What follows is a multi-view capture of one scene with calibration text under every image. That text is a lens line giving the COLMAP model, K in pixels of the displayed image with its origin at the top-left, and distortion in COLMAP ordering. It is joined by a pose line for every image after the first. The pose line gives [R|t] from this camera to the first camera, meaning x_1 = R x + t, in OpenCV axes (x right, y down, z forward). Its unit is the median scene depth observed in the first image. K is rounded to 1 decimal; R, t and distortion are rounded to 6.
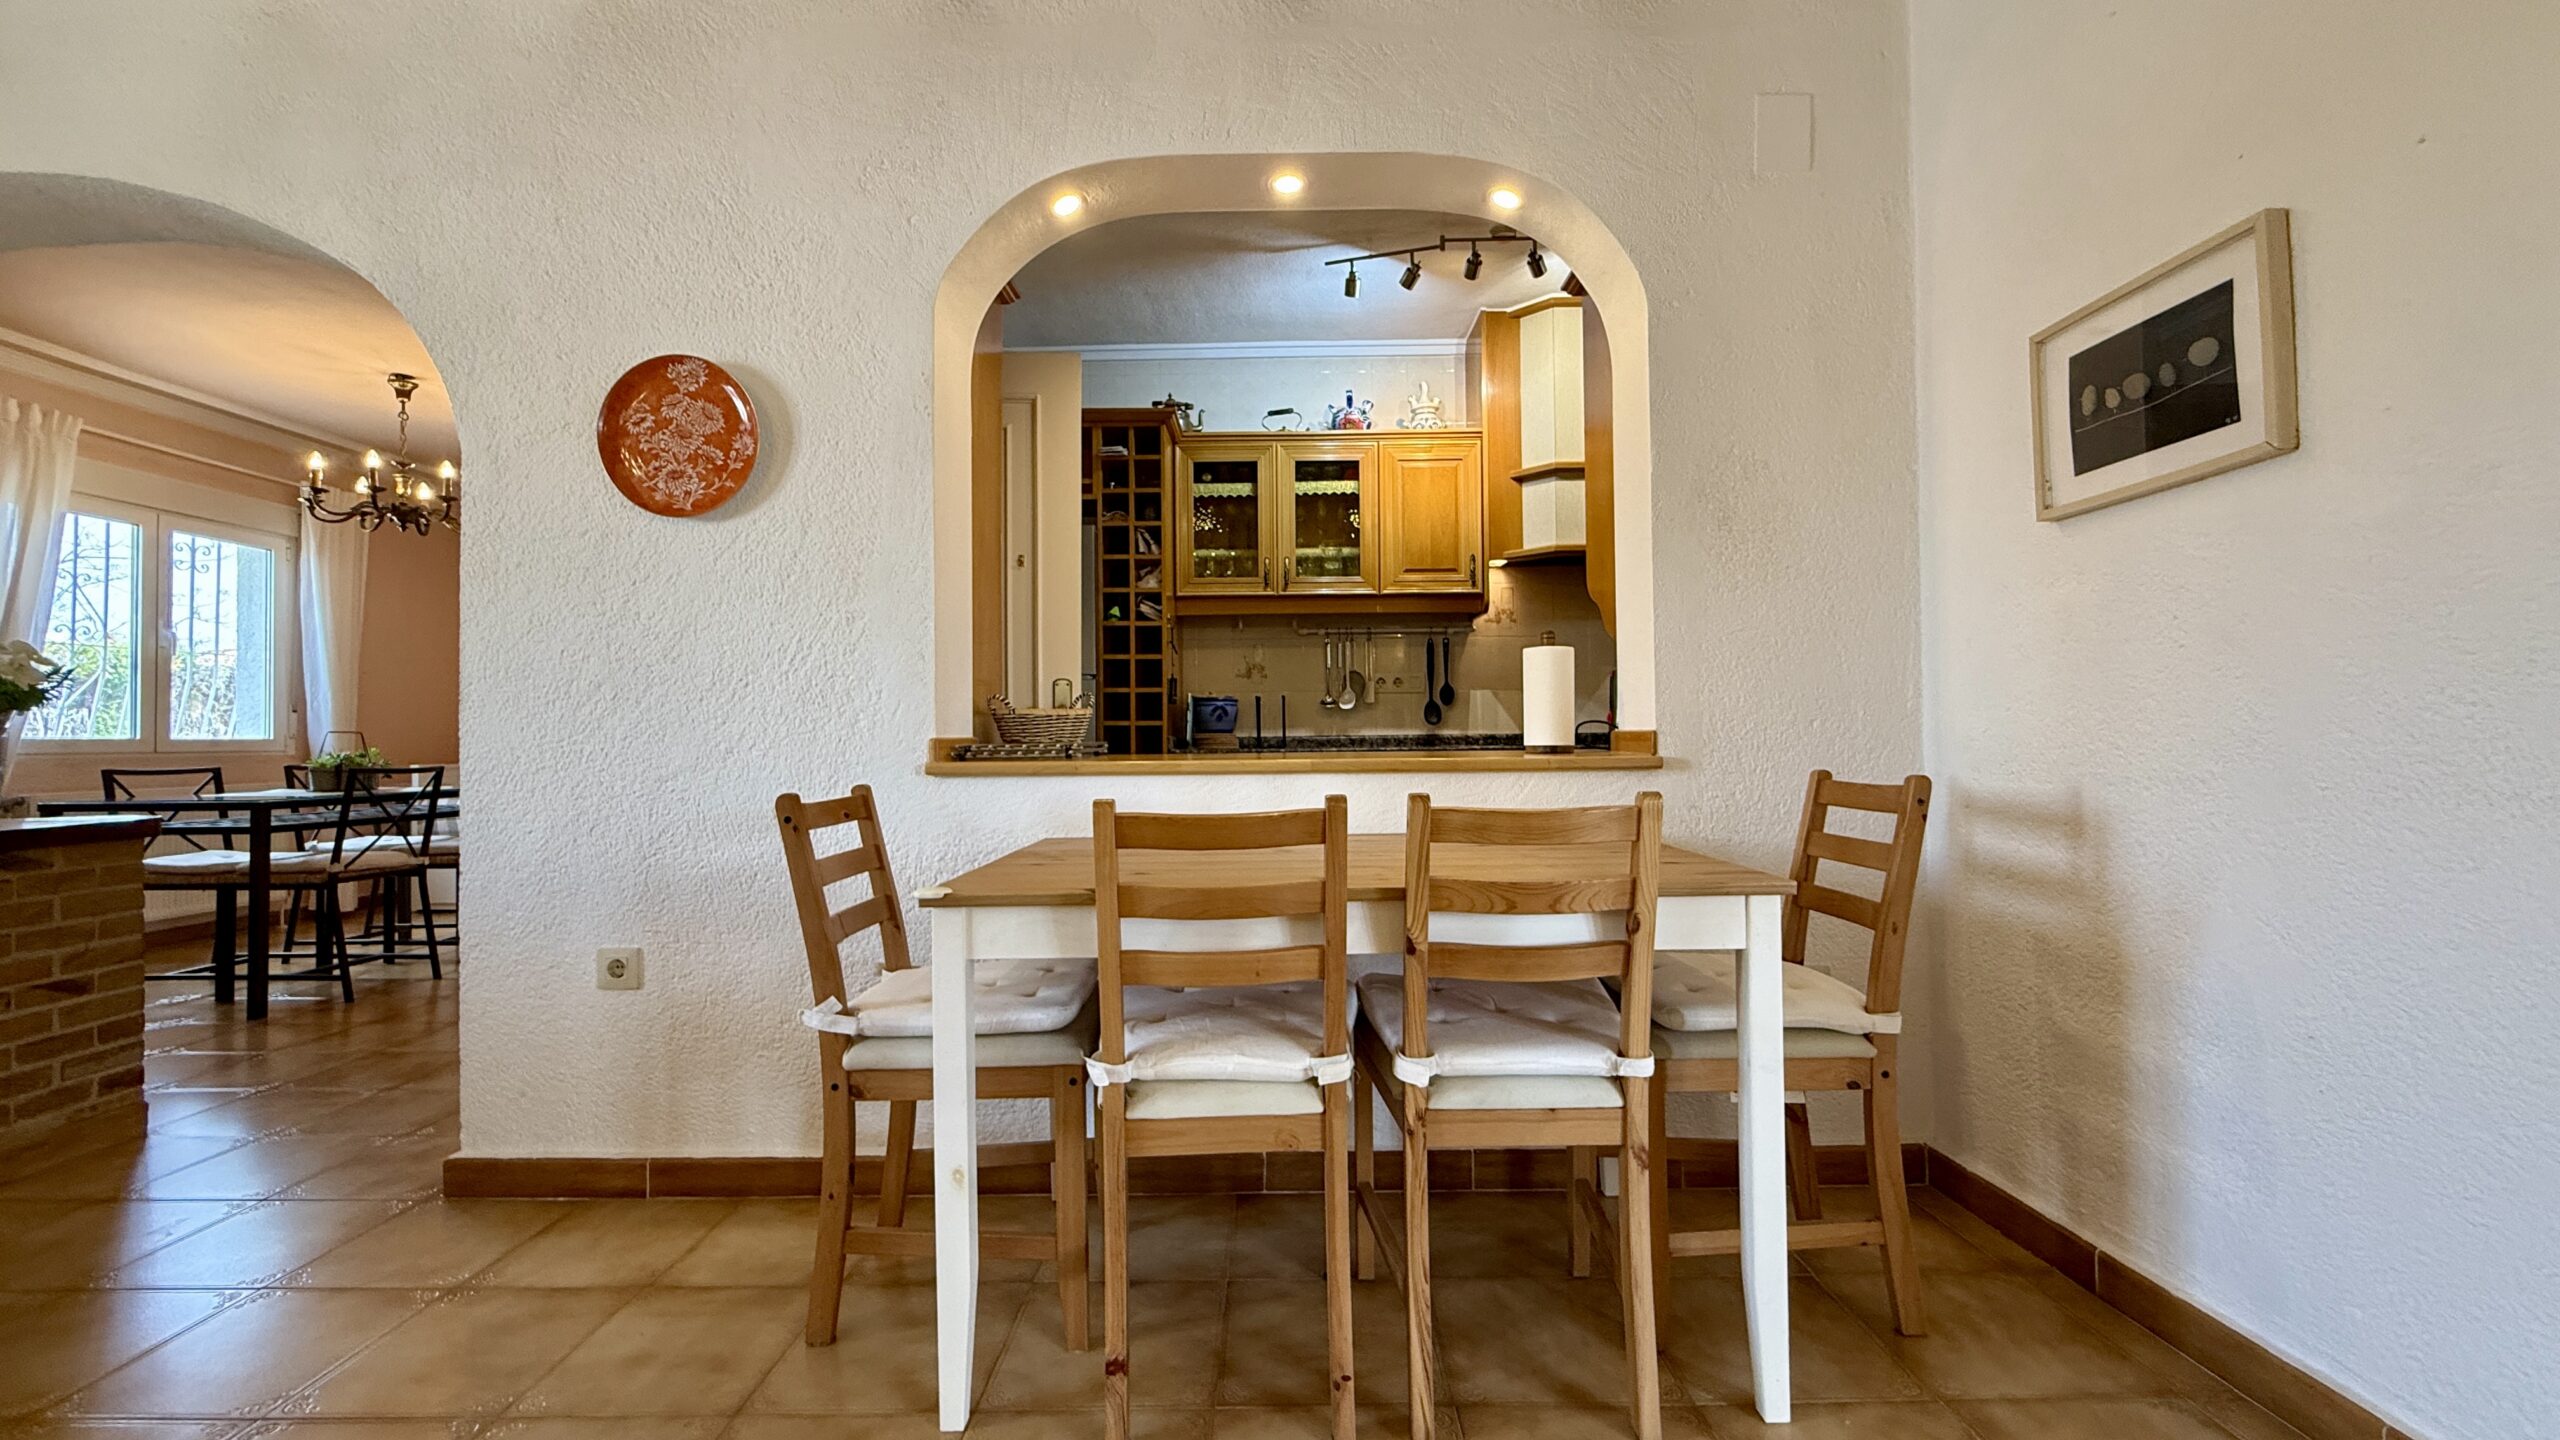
lens RADIAL K [[1020.7, 0, 1271.2], [0, 1020.7, 719.8], [0, 0, 1]] dist [-0.002715, -0.000475]
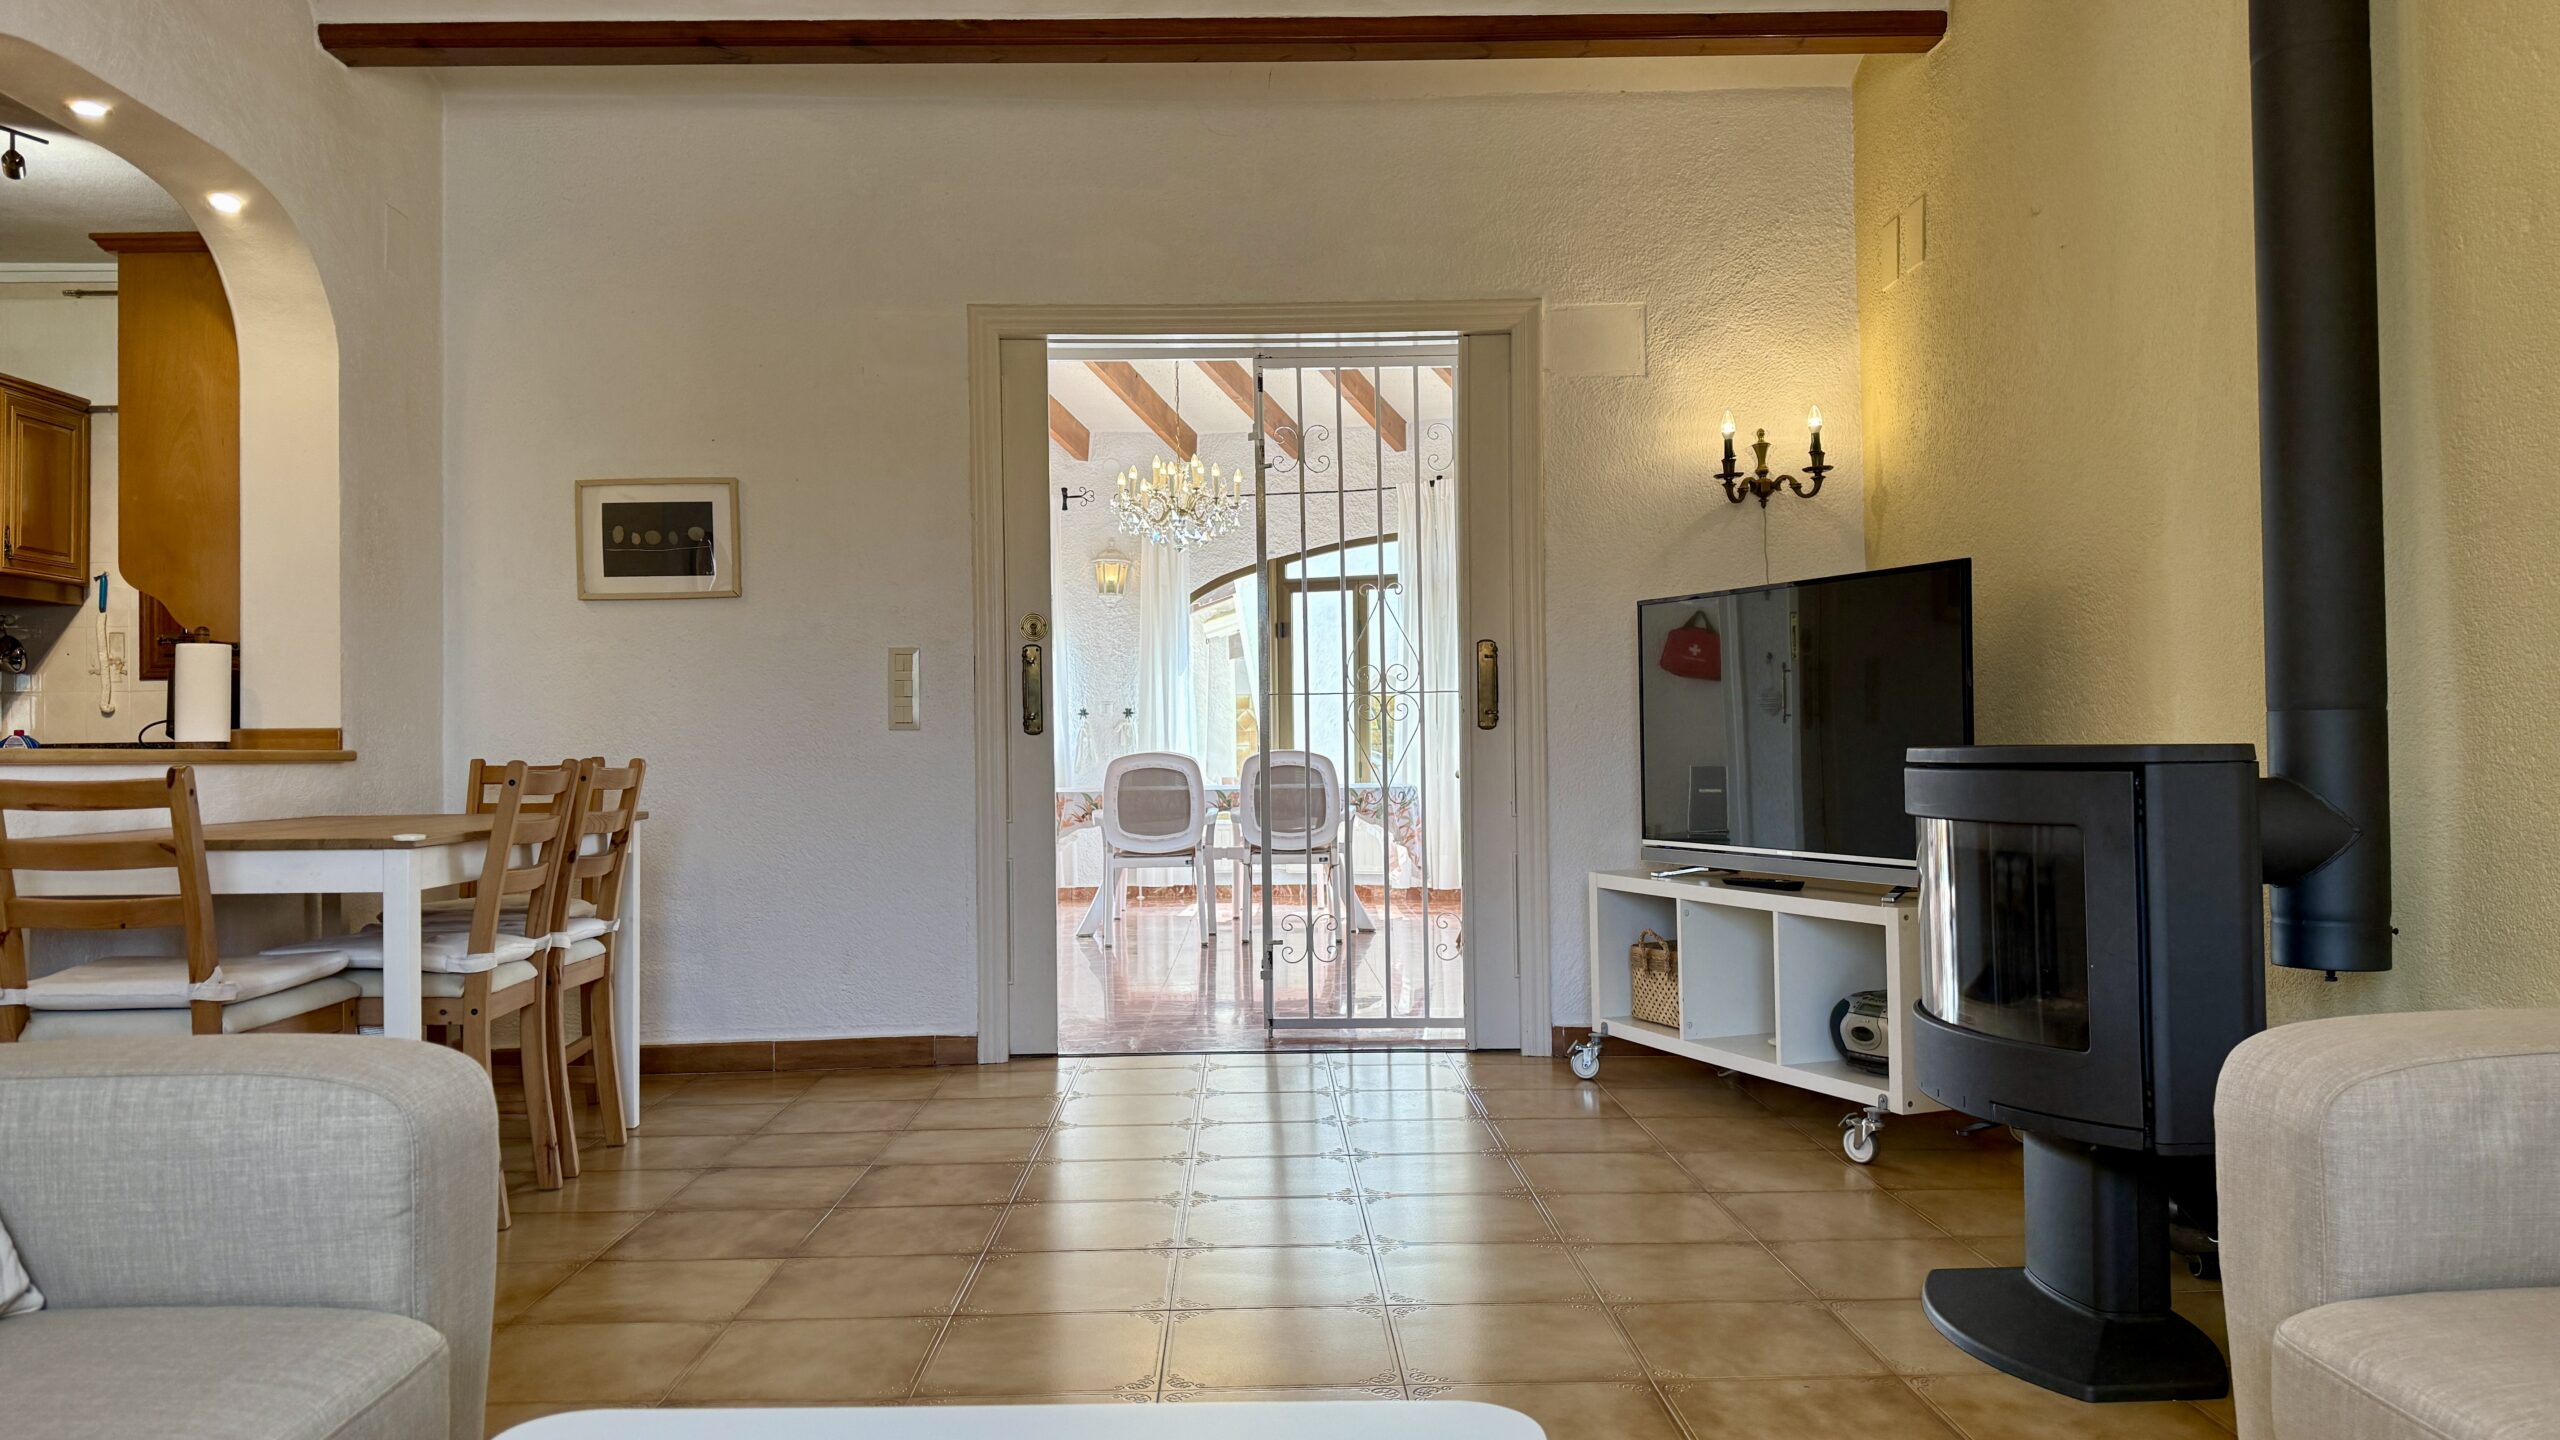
lens RADIAL K [[1776.9, 0, 1284.3], [0, 1776.9, 726.1], [0, 0, 1]] dist [0.160937, -0.271884]
pose [[-0.026761, 0.030860, 0.999165, -0.958484], [-0.006408, 0.999498, -0.031042, 0.036710], [-0.999621, -0.007233, -0.026550, -0.003174]]
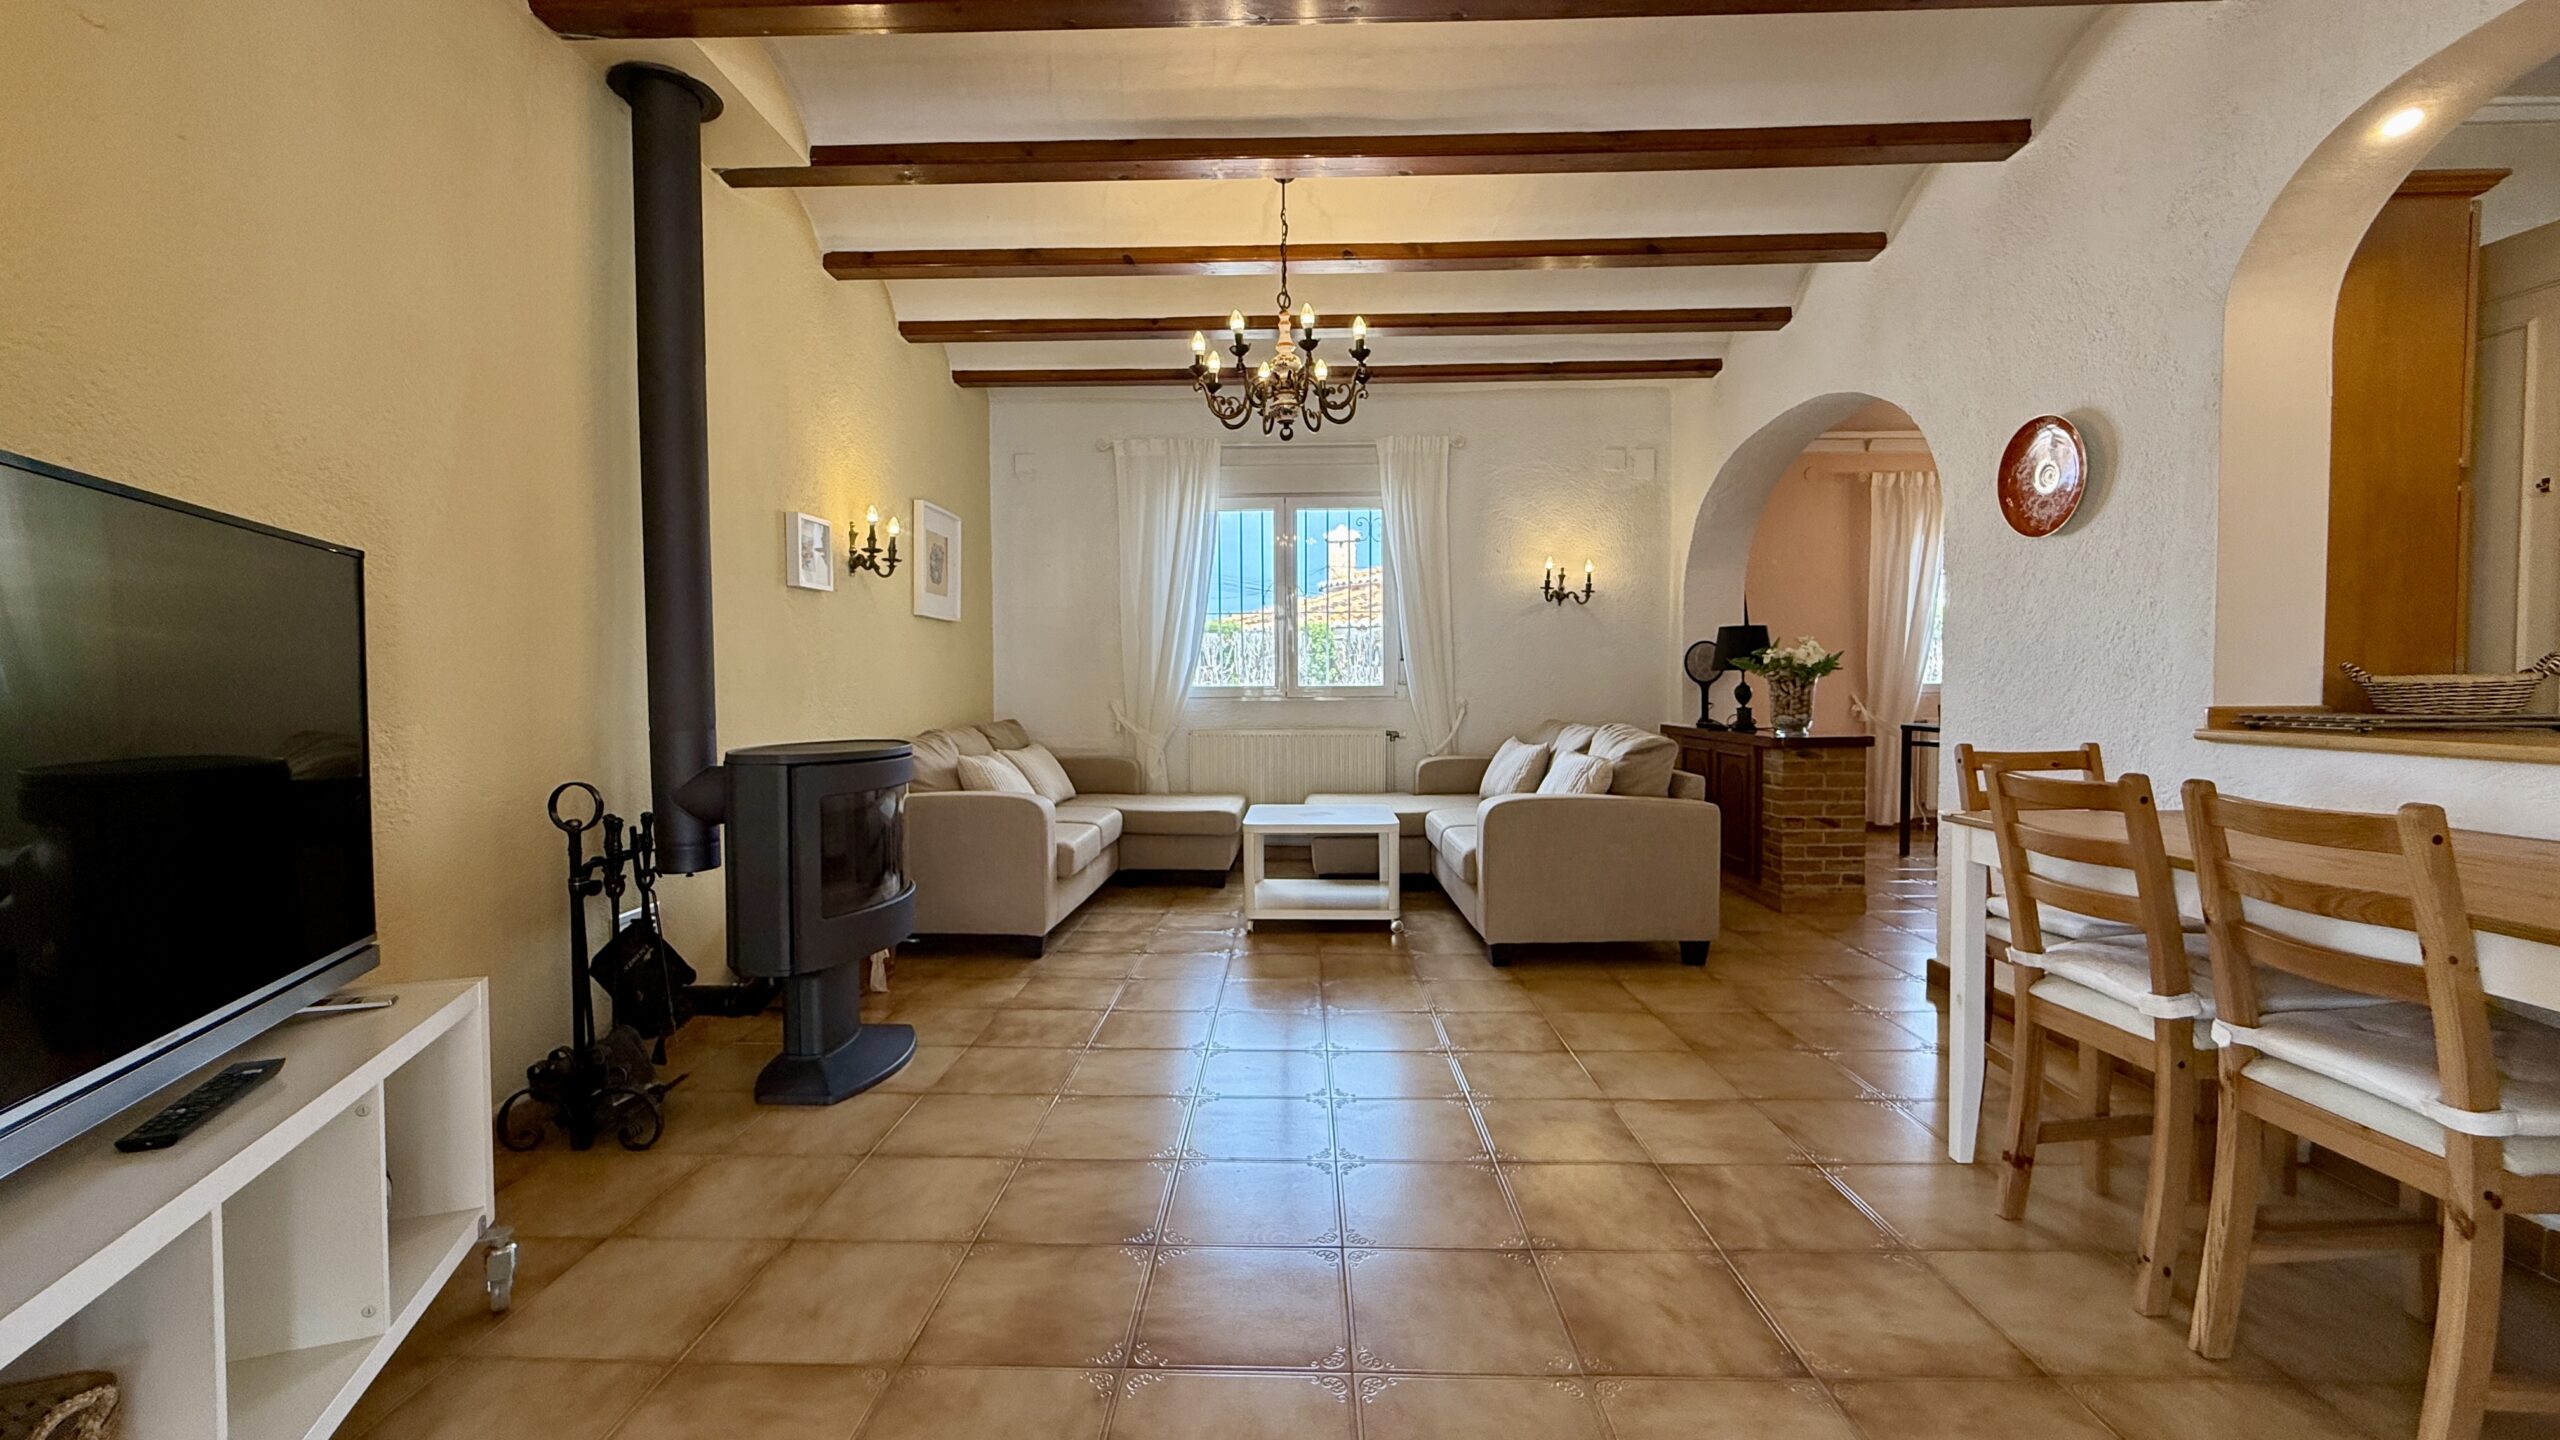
lens RADIAL K [[1020.7, 0, 1271.2], [0, 1020.7, 719.8], [0, 0, 1]] dist [-0.002715, -0.000475]
pose [[-0.020932, 0.045455, -0.998747, 0.445624], [0.023629, 0.998709, 0.044958, -0.023297], [0.999502, -0.022658, -0.021979, 0.003222]]
